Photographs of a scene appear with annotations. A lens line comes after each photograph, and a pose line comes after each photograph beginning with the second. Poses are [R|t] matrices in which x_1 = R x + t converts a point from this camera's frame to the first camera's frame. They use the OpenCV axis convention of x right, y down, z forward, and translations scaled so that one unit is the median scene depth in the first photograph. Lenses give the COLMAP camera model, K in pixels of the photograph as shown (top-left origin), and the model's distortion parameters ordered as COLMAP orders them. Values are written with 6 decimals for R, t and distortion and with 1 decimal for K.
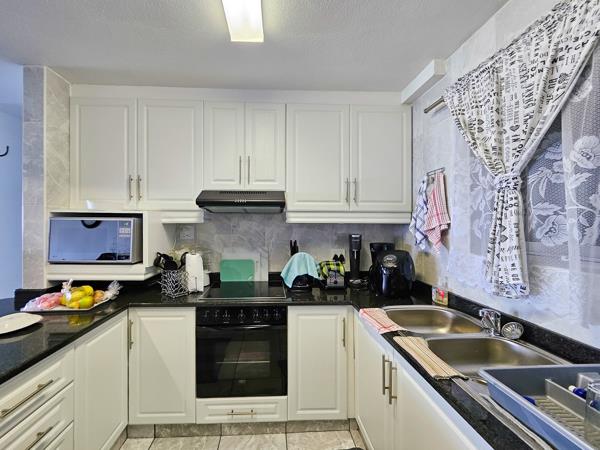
lens RADIAL K [[241.1, 0, 289.5], [0, 241.1, 226.8], [0, 0, 1]] dist [-0.001088, -0.000172]
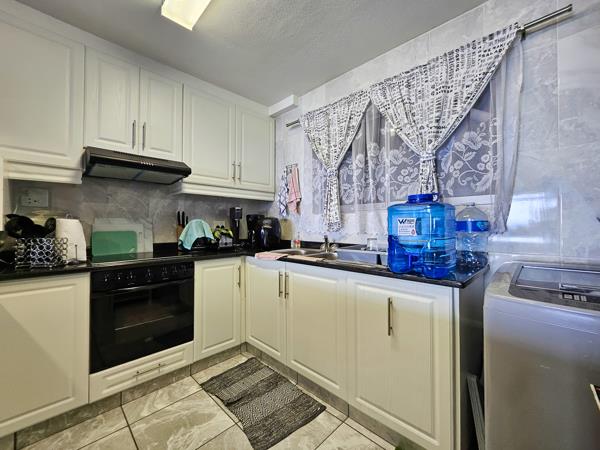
lens RADIAL K [[241.1, 0, 289.5], [0, 241.1, 226.8], [0, 0, 1]] dist [-0.001088, -0.000172]
pose [[0.760627, 0.000886, 0.649189, -0.417482], [0.003892, 0.999975, -0.005924, 0.174703], [-0.649178, 0.007033, 0.760604, -0.175991]]
